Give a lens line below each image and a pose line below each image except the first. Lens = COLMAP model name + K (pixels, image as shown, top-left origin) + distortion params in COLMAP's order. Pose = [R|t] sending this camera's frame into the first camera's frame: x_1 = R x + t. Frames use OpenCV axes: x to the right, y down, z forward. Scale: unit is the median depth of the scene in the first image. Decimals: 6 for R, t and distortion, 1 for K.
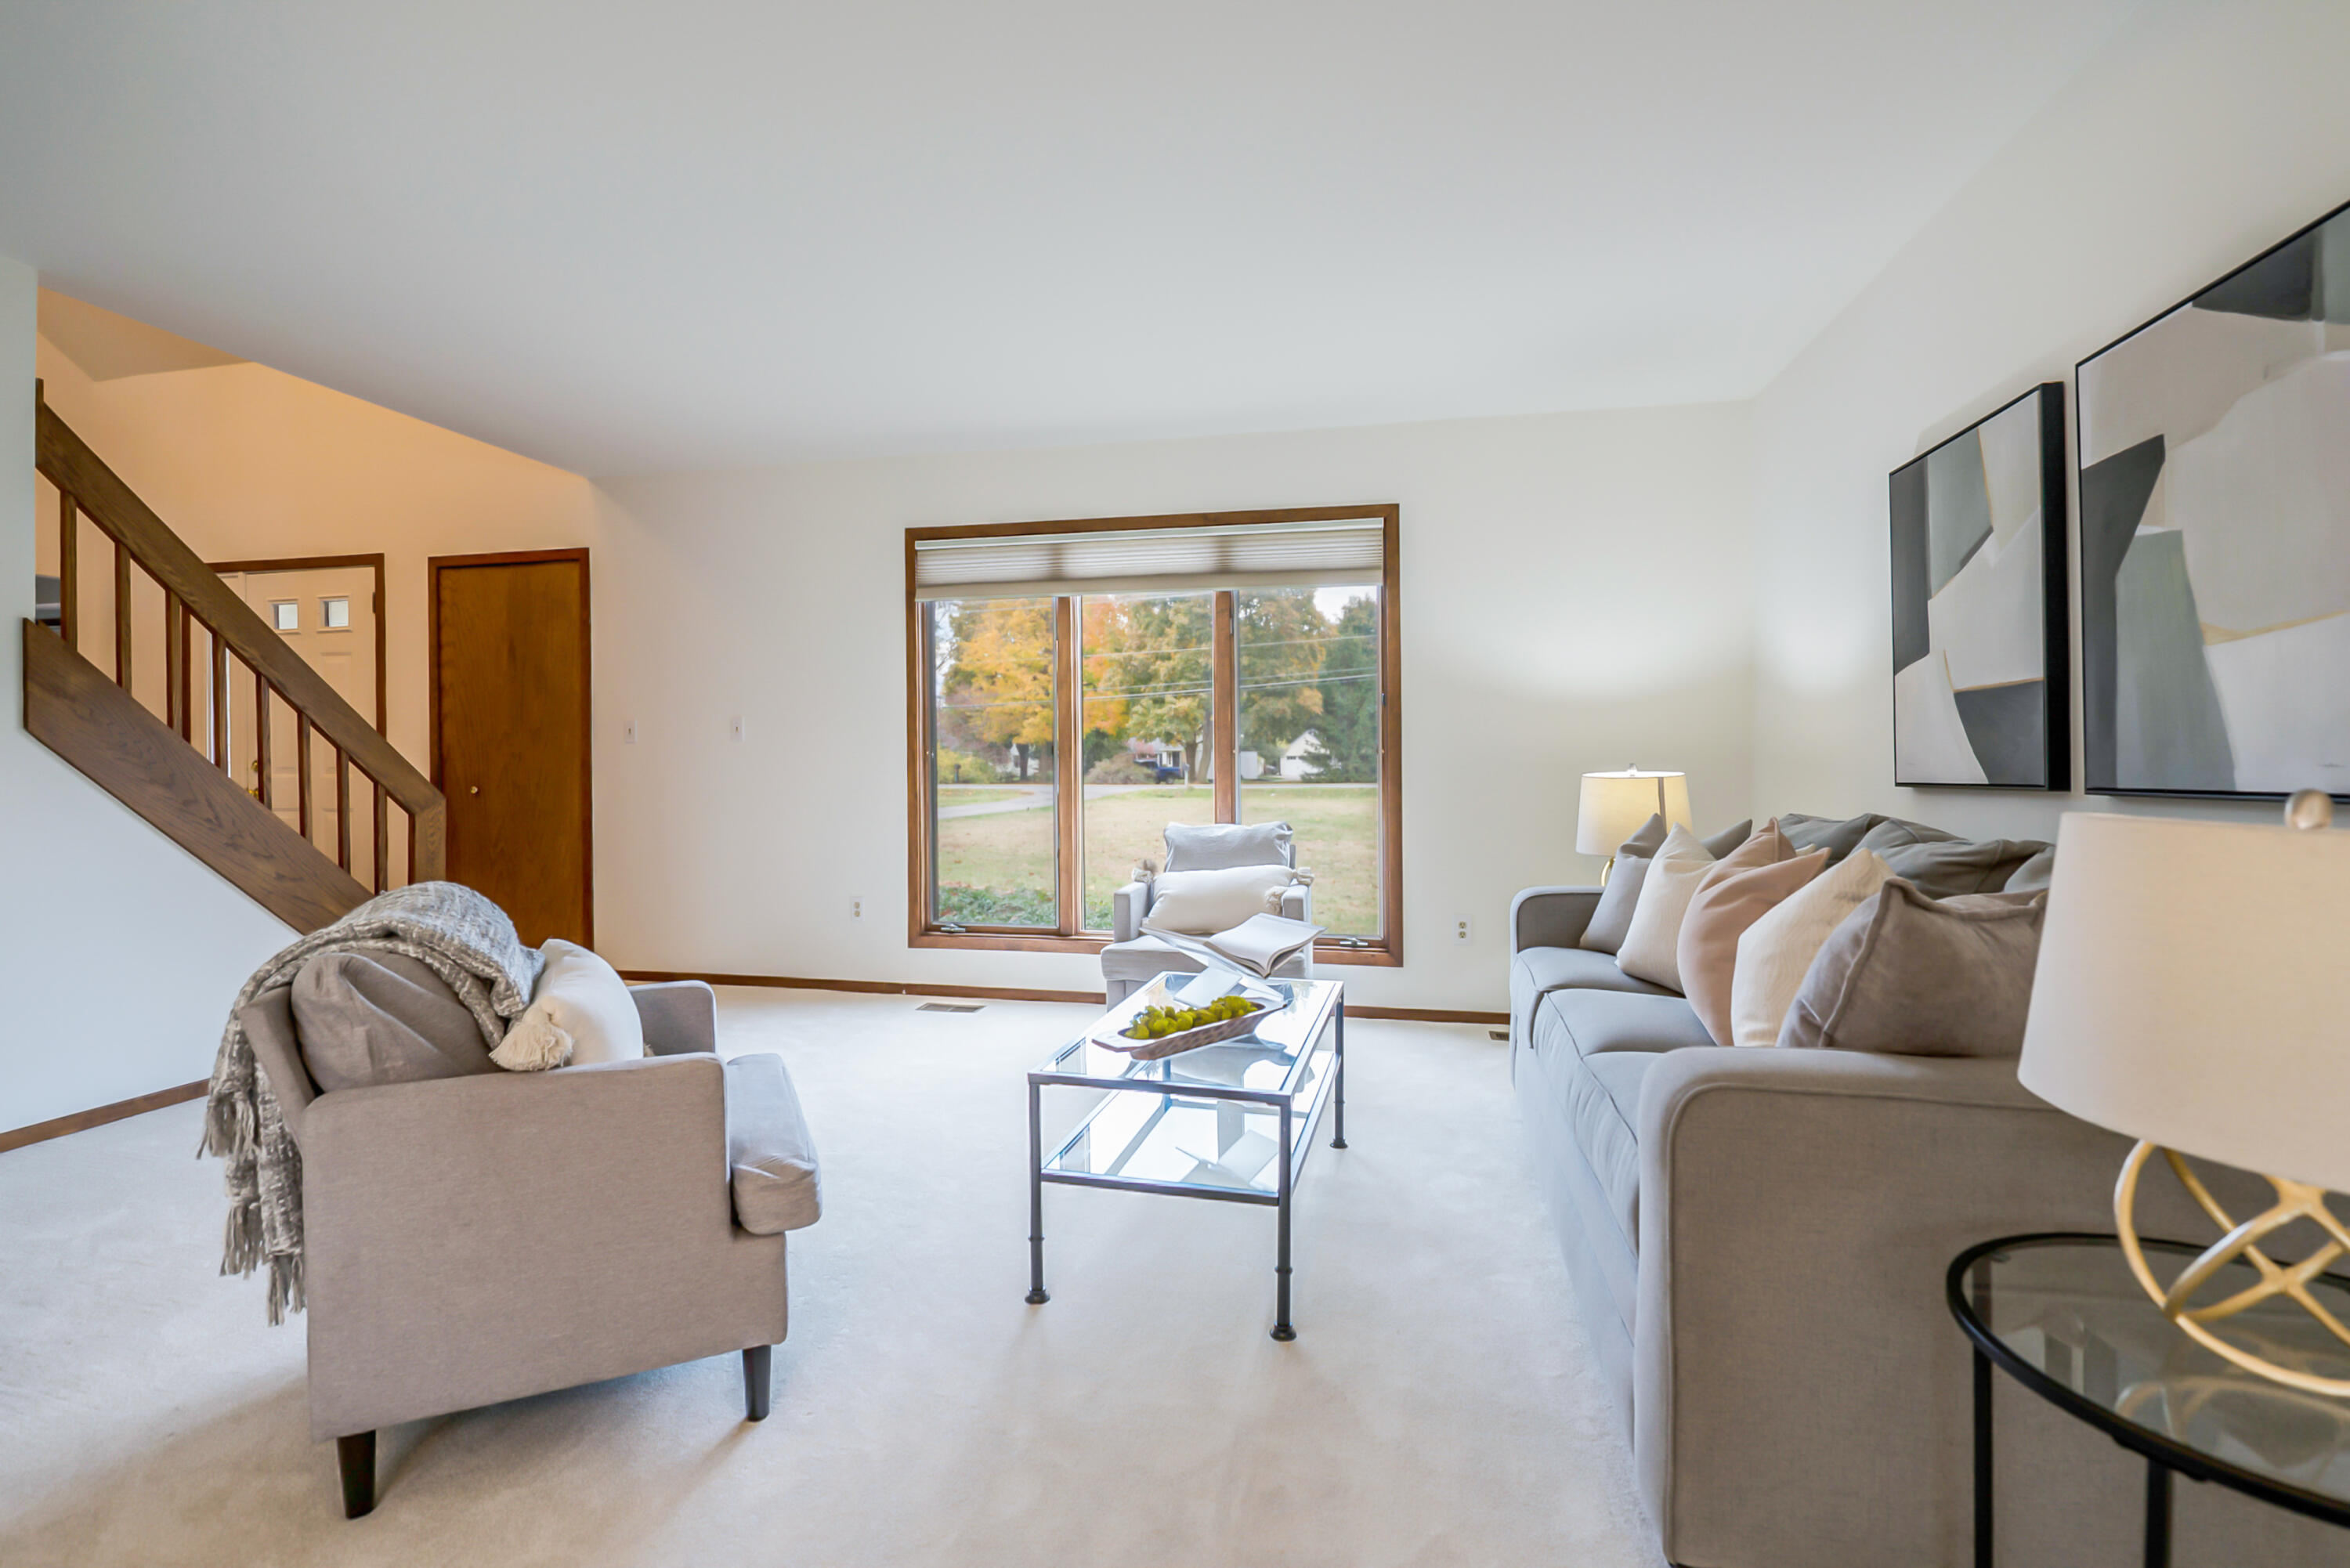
lens RADIAL K [[1041.5, 0, 1213.0], [0, 1041.5, 752.9], [0, 0, 1]] dist [-0.019271, 0.000430]
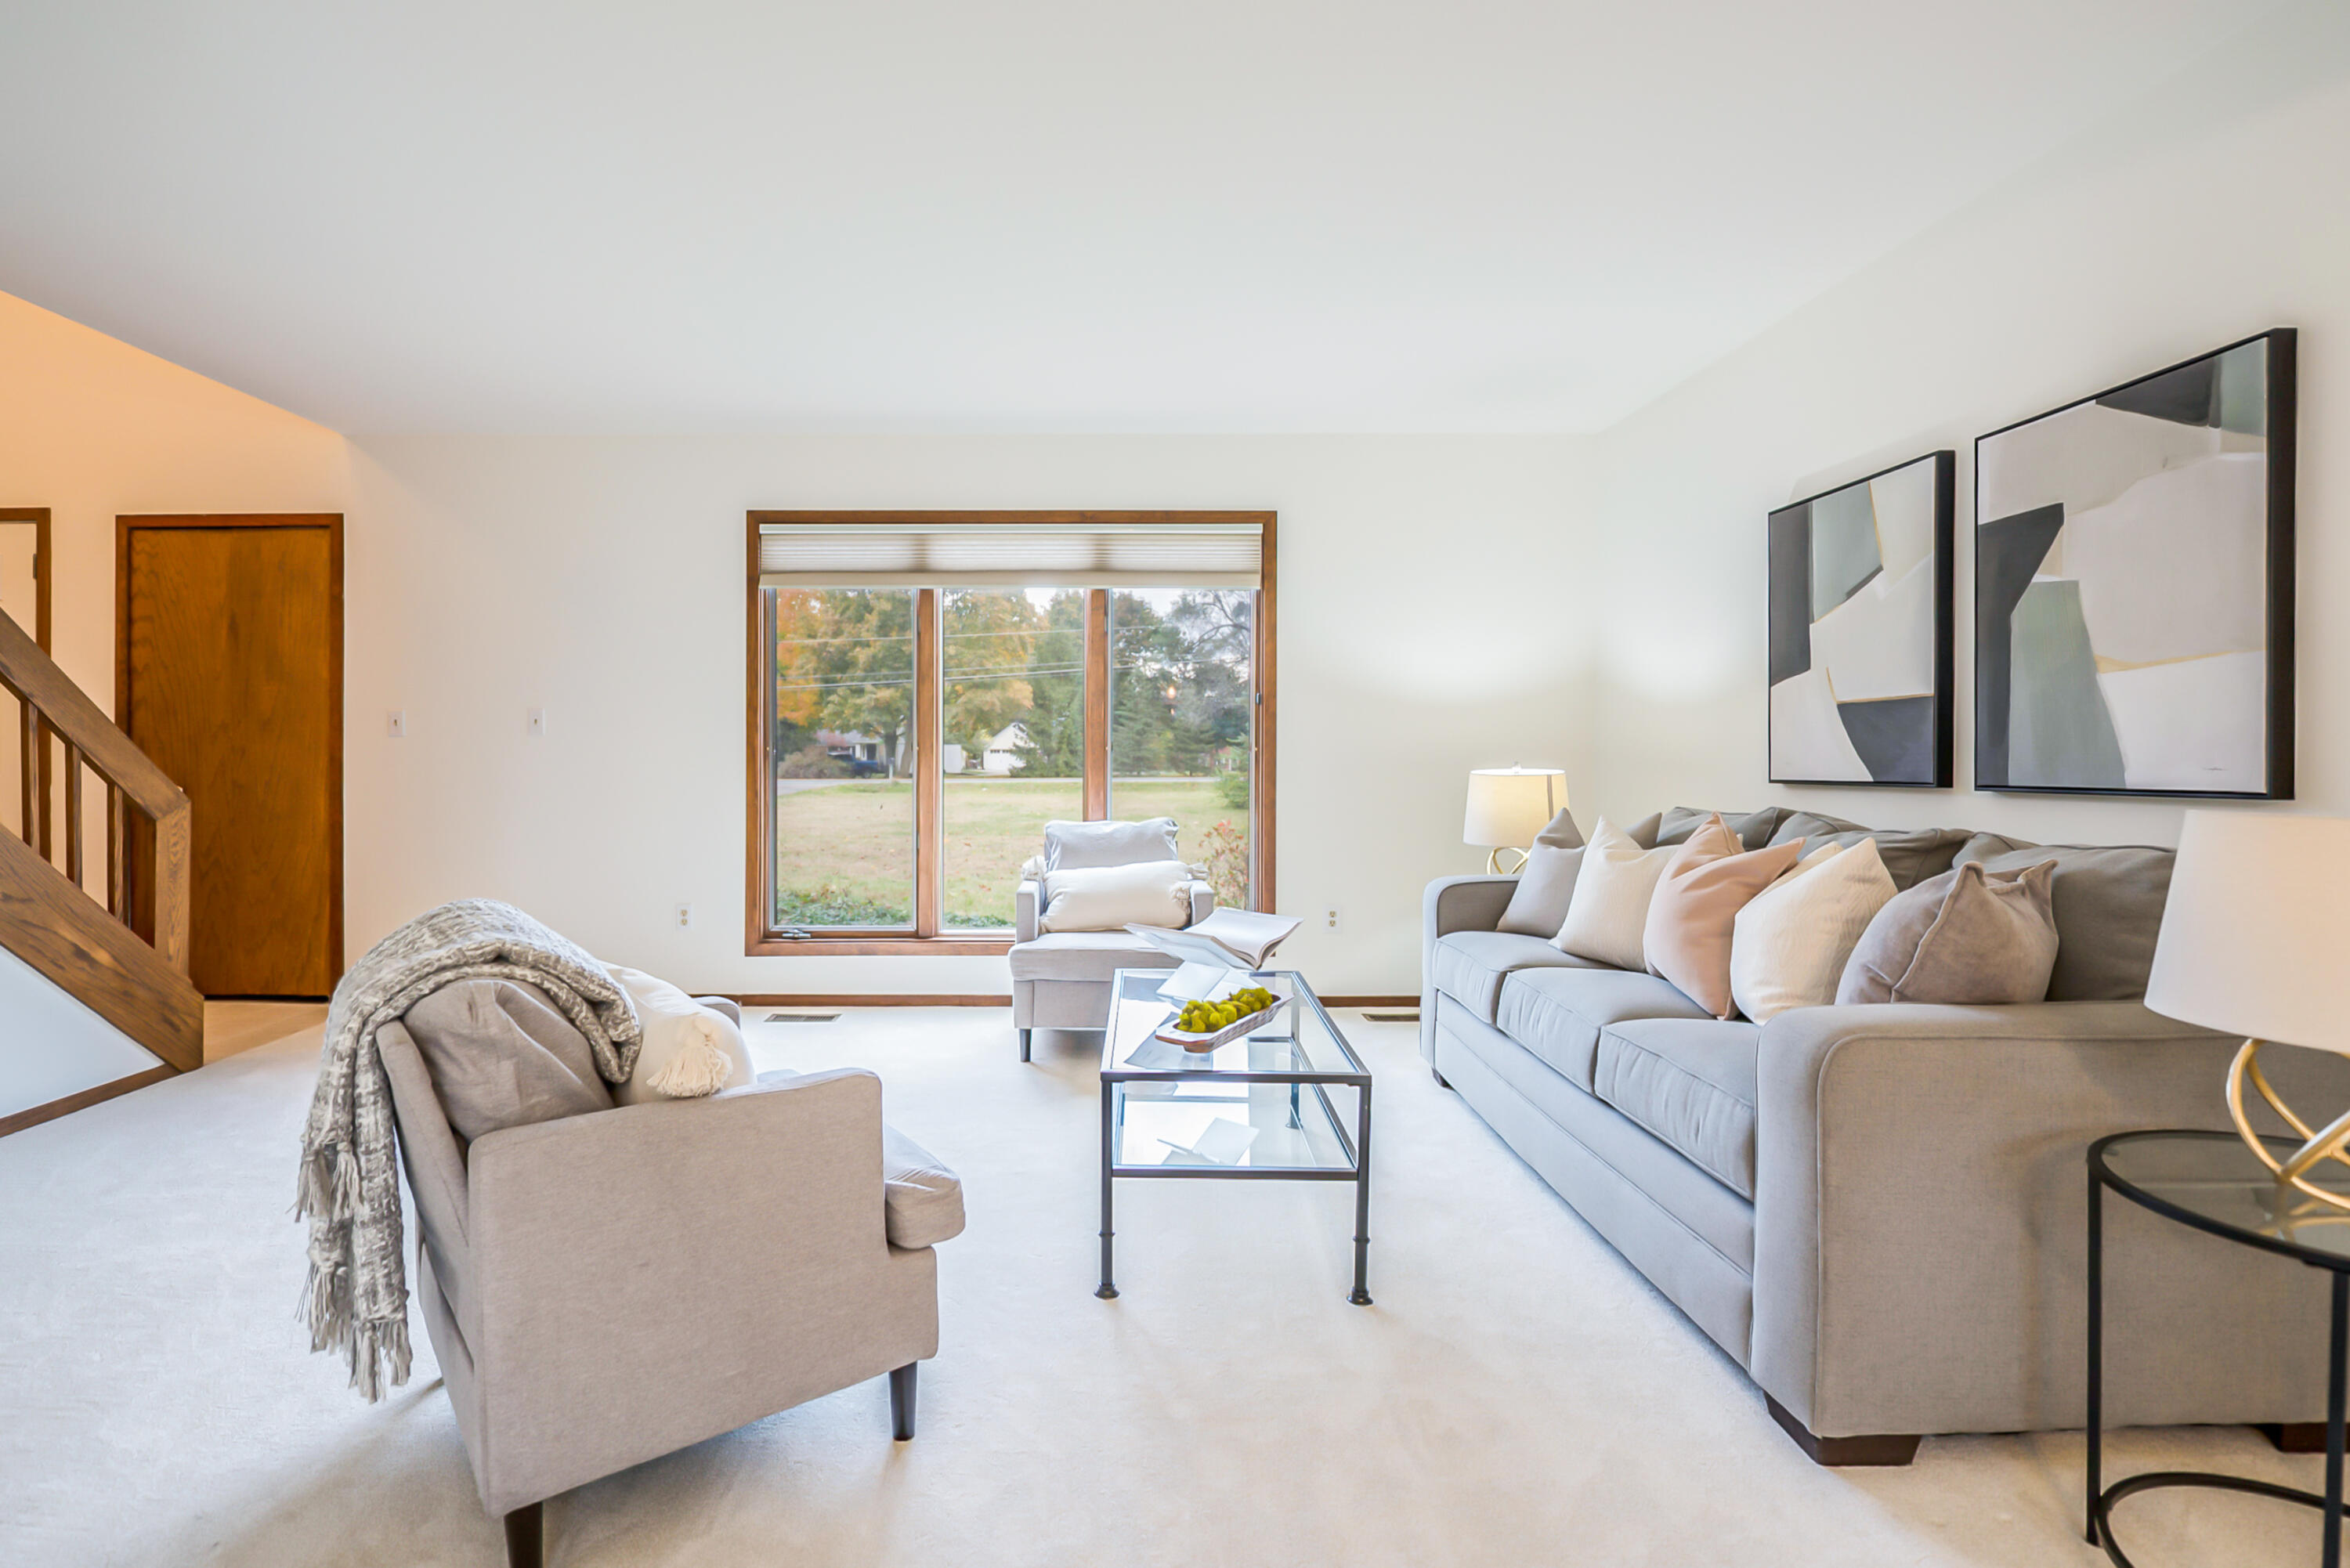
lens RADIAL K [[1041.5, 0, 1213.0], [0, 1041.5, 752.9], [0, 0, 1]] dist [-0.019271, 0.000430]
pose [[0.978796, 0.001621, 0.204831, -0.294864], [-0.002607, 0.999986, 0.004542, -0.007888], [-0.204821, -0.004980, 0.978787, -0.014030]]
